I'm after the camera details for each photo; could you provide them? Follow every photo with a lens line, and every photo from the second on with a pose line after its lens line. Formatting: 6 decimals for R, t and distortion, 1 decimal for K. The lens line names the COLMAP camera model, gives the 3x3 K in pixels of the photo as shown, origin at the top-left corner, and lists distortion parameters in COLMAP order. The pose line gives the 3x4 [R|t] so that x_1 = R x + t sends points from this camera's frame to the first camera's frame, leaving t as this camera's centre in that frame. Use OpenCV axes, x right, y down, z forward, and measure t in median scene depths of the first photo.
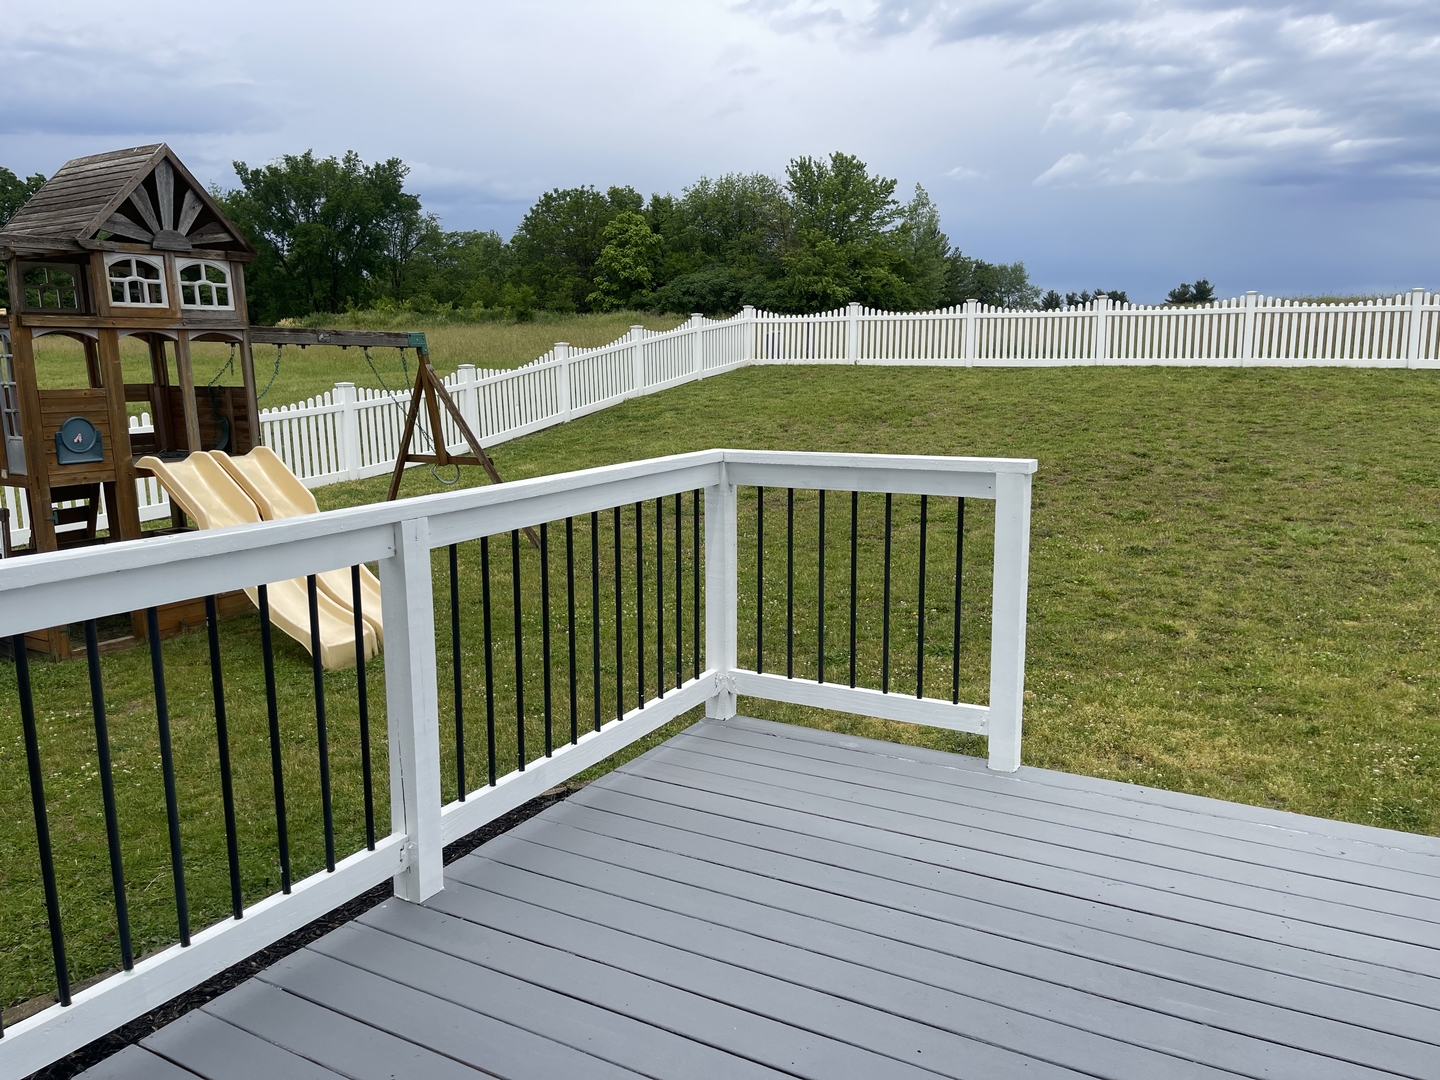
lens RADIAL K [[1090.2, 0, 720.0], [0, 1090.2, 540.0], [0, 0, 1]] dist [0.086089, -0.121729]
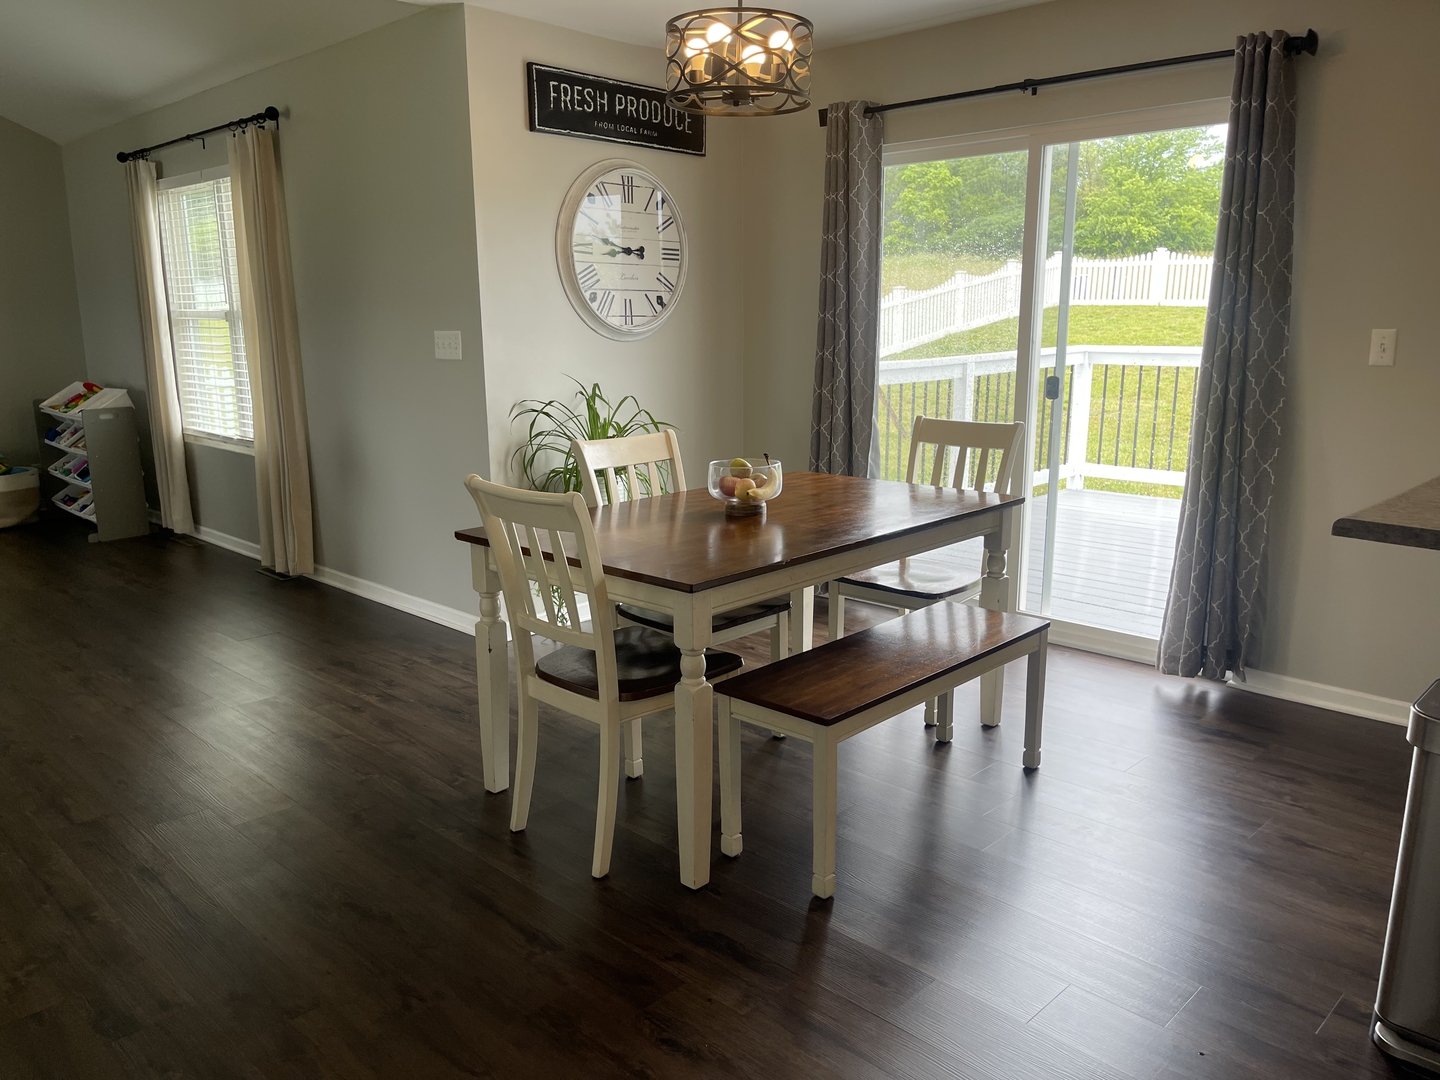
lens RADIAL K [[1085.0, 0, 720.0], [0, 1085.0, 540.0], [0, 0, 1]] dist [0.034718, 0.004084]
pose [[0.968663, 0.056992, -0.241751, -0.038295], [-0.044325, 0.997360, 0.057523, 0.048816], [0.244391, -0.045005, 0.968632, -0.284910]]
